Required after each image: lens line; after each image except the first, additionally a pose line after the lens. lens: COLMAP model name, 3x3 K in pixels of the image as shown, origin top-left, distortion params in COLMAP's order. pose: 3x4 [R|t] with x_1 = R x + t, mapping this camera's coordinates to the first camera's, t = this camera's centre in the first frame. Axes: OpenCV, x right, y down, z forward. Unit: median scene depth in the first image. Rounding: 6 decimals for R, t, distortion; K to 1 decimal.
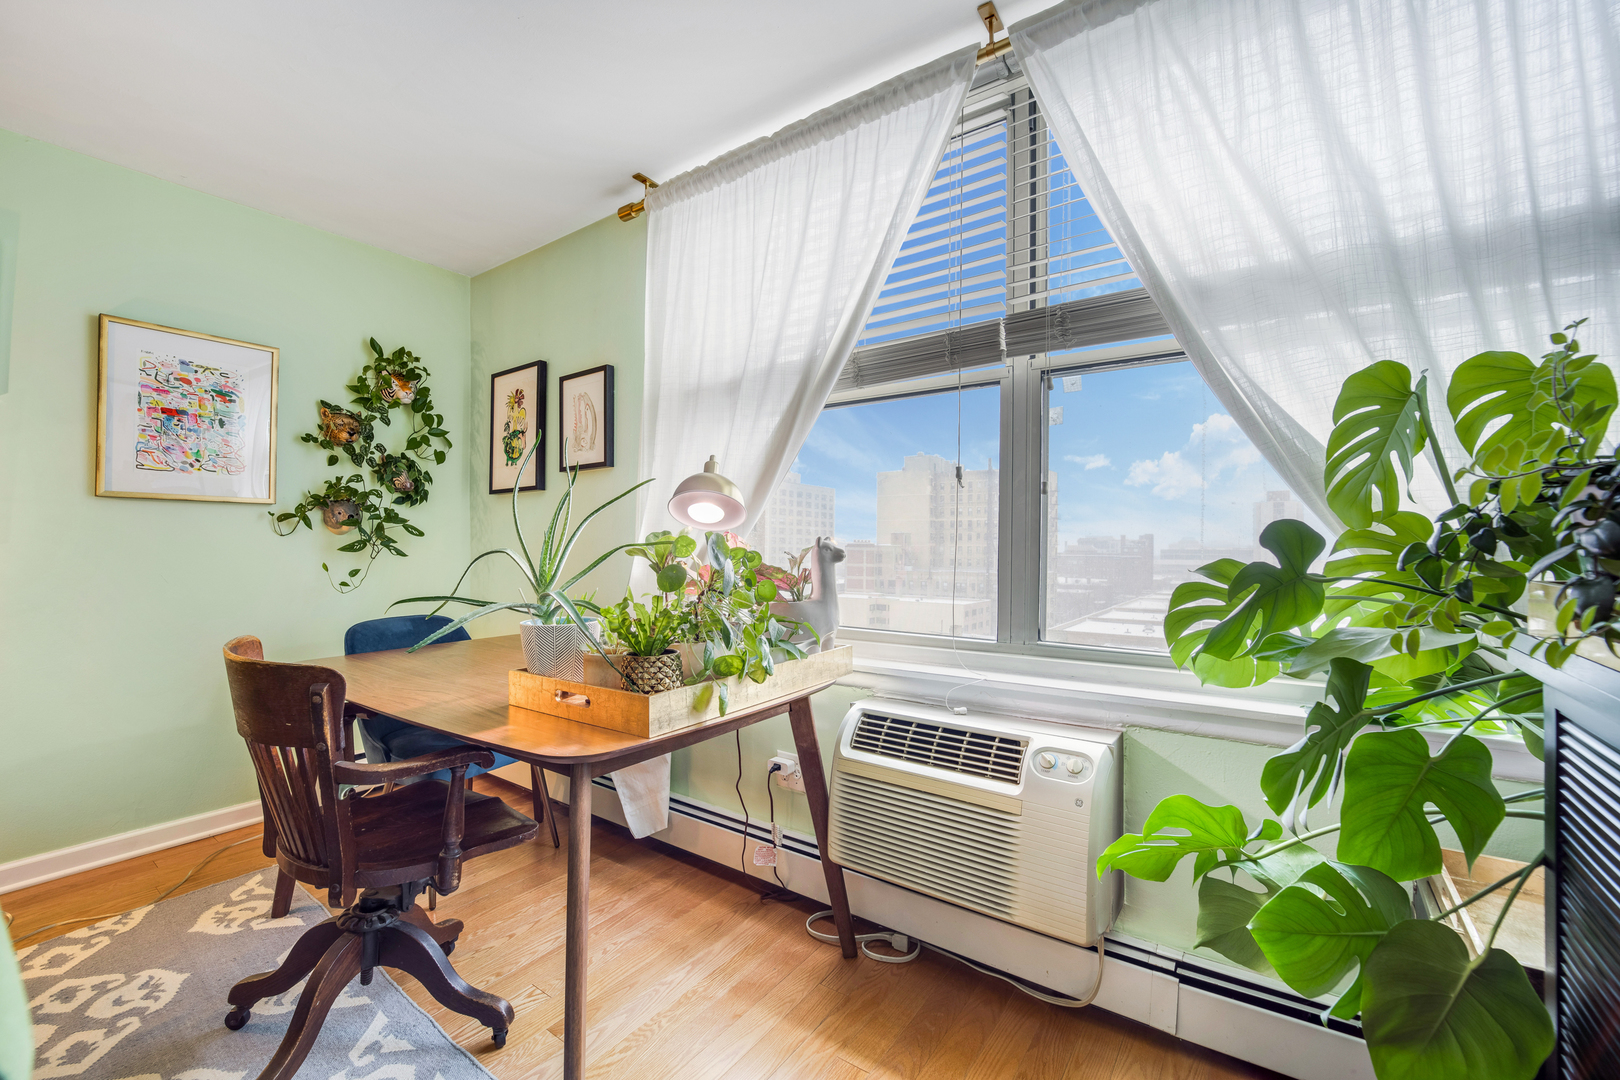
lens RADIAL K [[665.8, 0, 805.5], [0, 665.8, 540.7], [0, 0, 1]] dist [-0.024204, 0.001033]
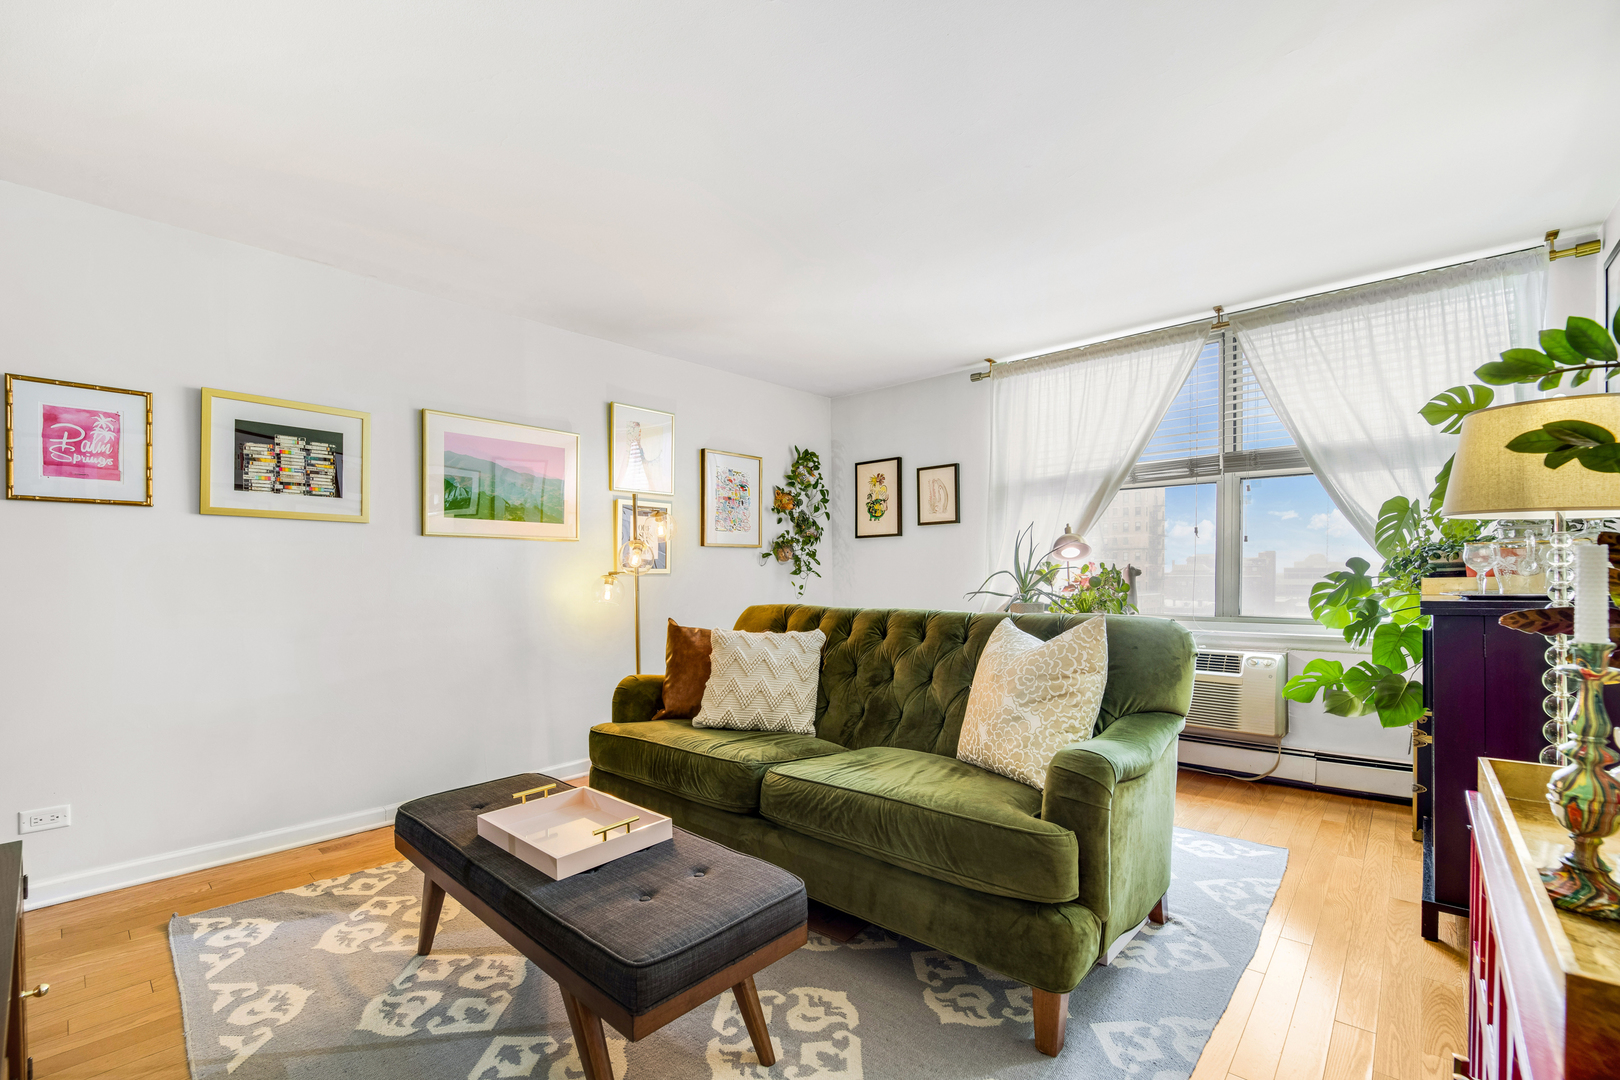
lens RADIAL K [[665.8, 0, 835.1], [0, 665.8, 576.6], [0, 0, 1]] dist [-0.024204, 0.001033]
pose [[0.994372, -0.010799, -0.105397, -0.596259], [0.012838, 0.999743, 0.018692, -0.014082], [0.105168, -0.019940, 0.994255, -1.010210]]
